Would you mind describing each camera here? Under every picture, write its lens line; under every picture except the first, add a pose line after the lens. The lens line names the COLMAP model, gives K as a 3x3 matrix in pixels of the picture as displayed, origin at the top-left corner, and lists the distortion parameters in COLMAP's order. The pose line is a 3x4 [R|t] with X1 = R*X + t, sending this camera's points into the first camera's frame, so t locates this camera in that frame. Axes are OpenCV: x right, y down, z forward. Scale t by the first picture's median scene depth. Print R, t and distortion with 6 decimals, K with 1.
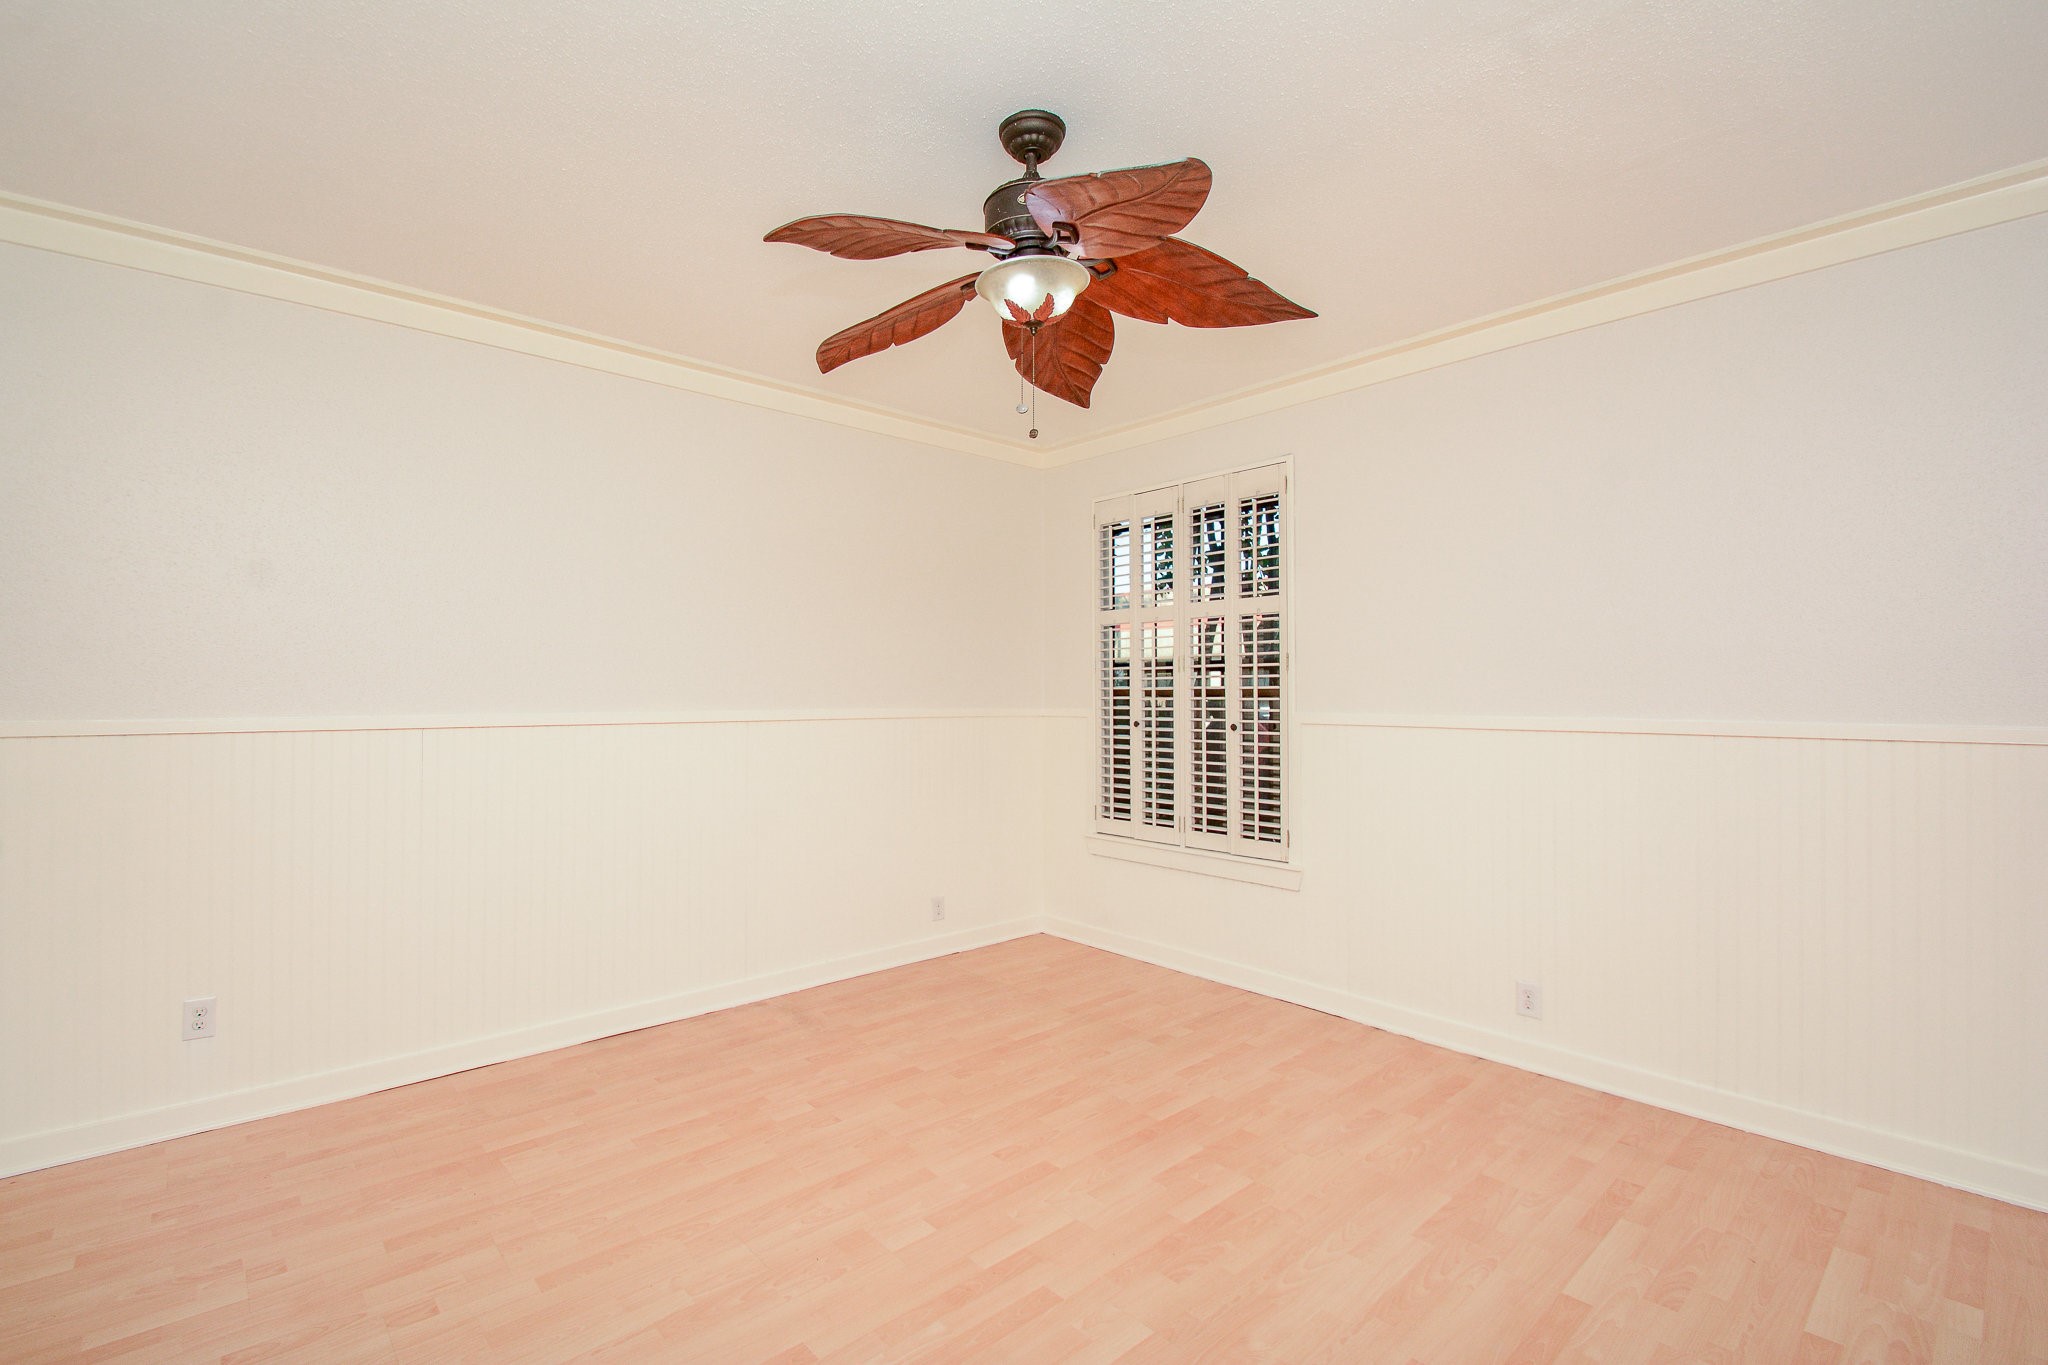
lens RADIAL K [[939.7, 0, 1024.0], [0, 939.7, 682.5], [0, 0, 1]] dist [0.033624, -0.025922]
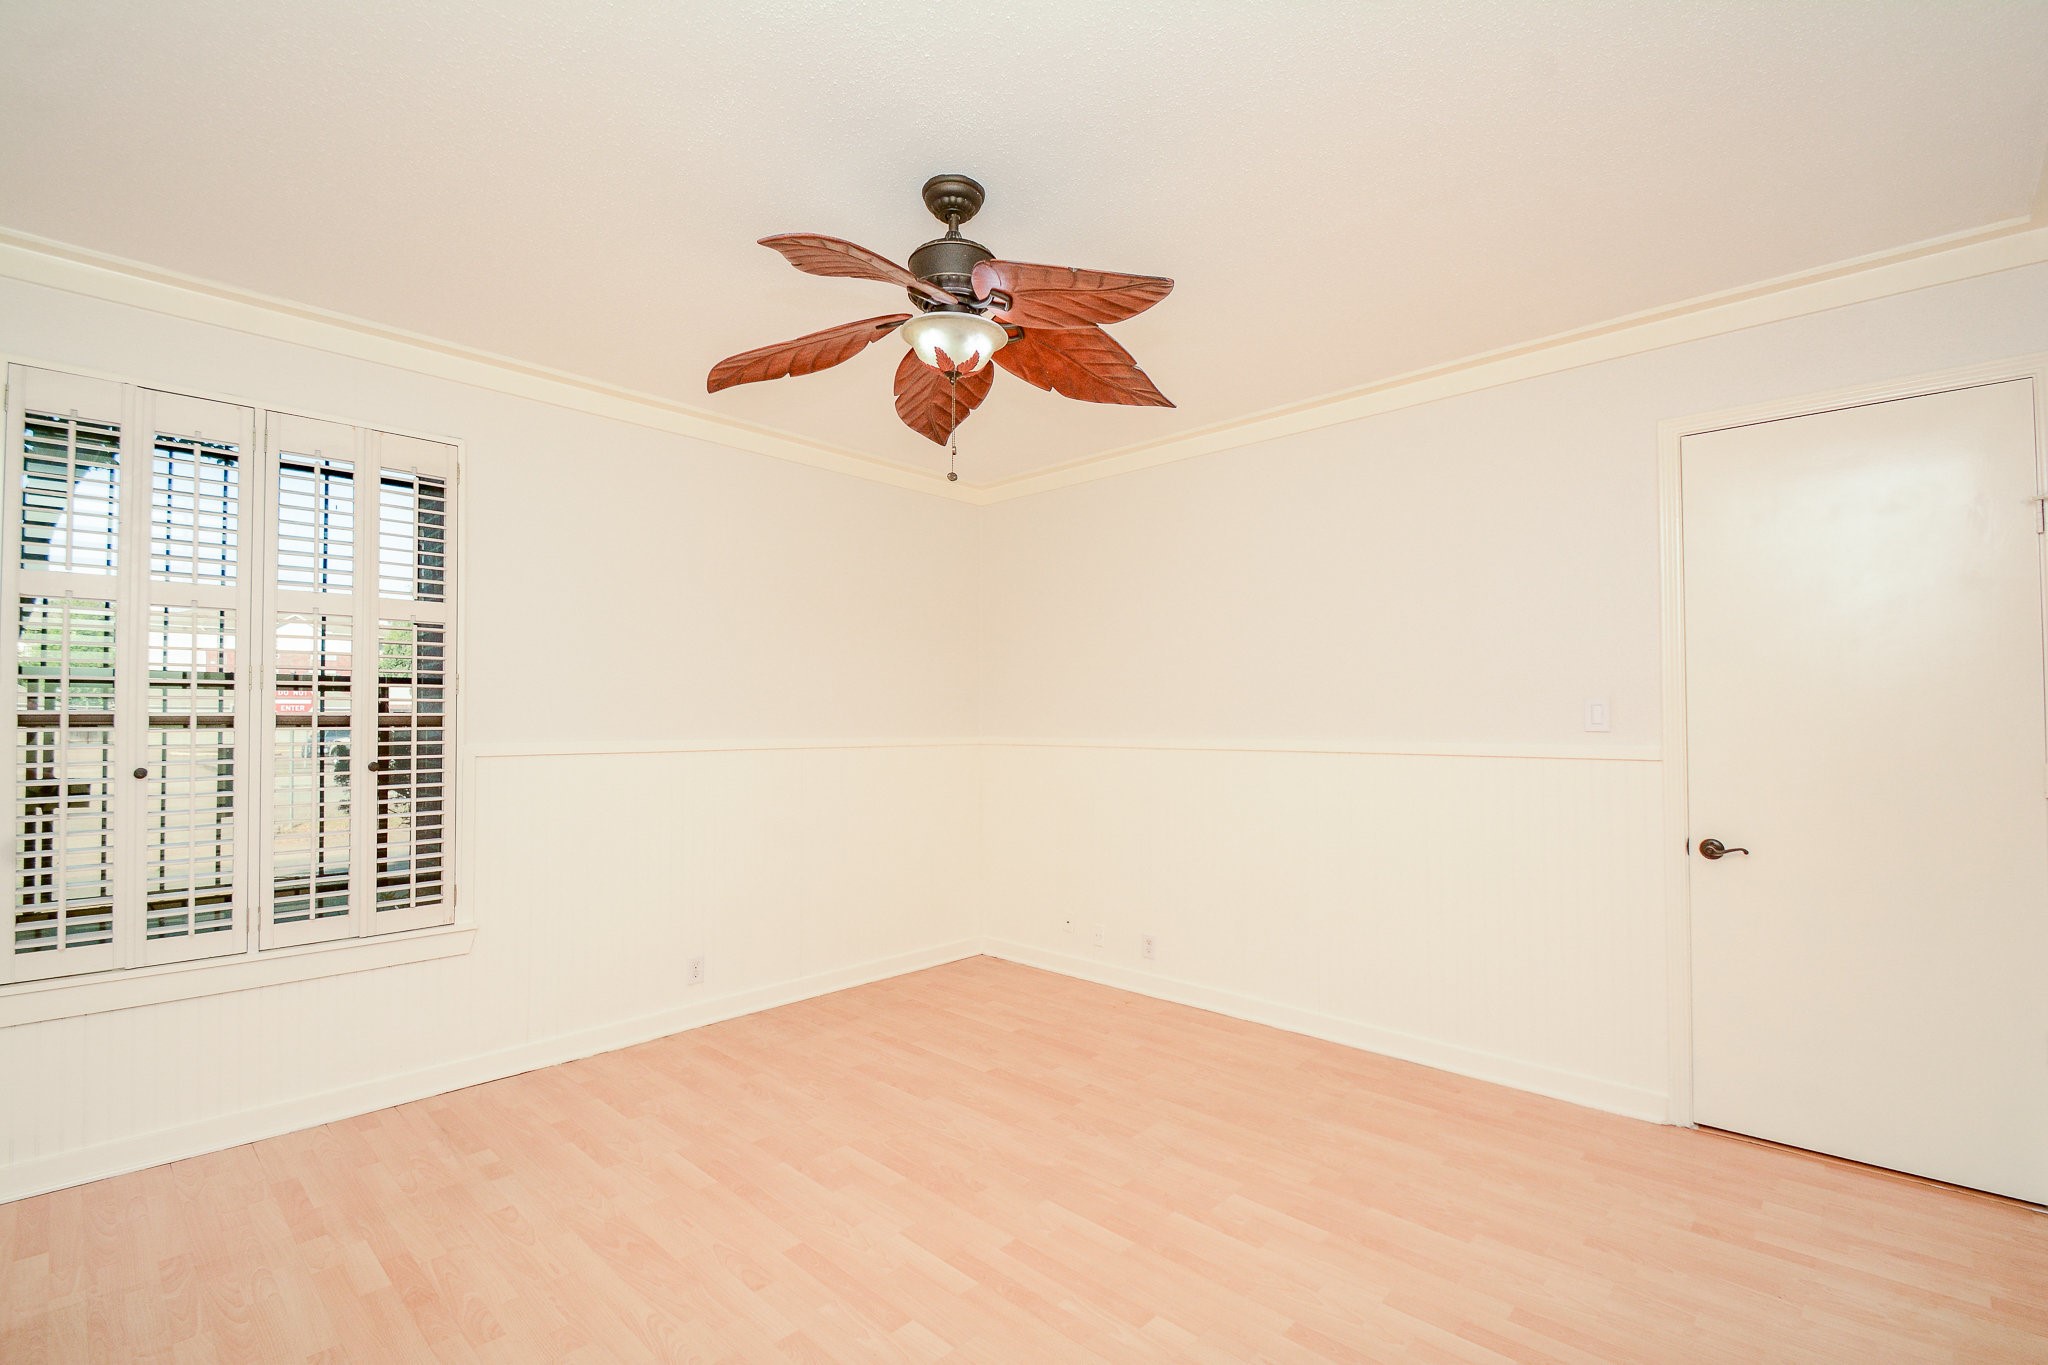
lens RADIAL K [[893.4, 0, 1023.4], [0, 893.4, 697.1], [0, 0, 1]] dist [0.026289, -0.021481]
pose [[-0.083703, 0.025733, 0.996158, -0.557651], [-0.013051, 0.999552, -0.026917, 0.005145], [-0.996405, -0.015254, -0.083330, 0.562817]]
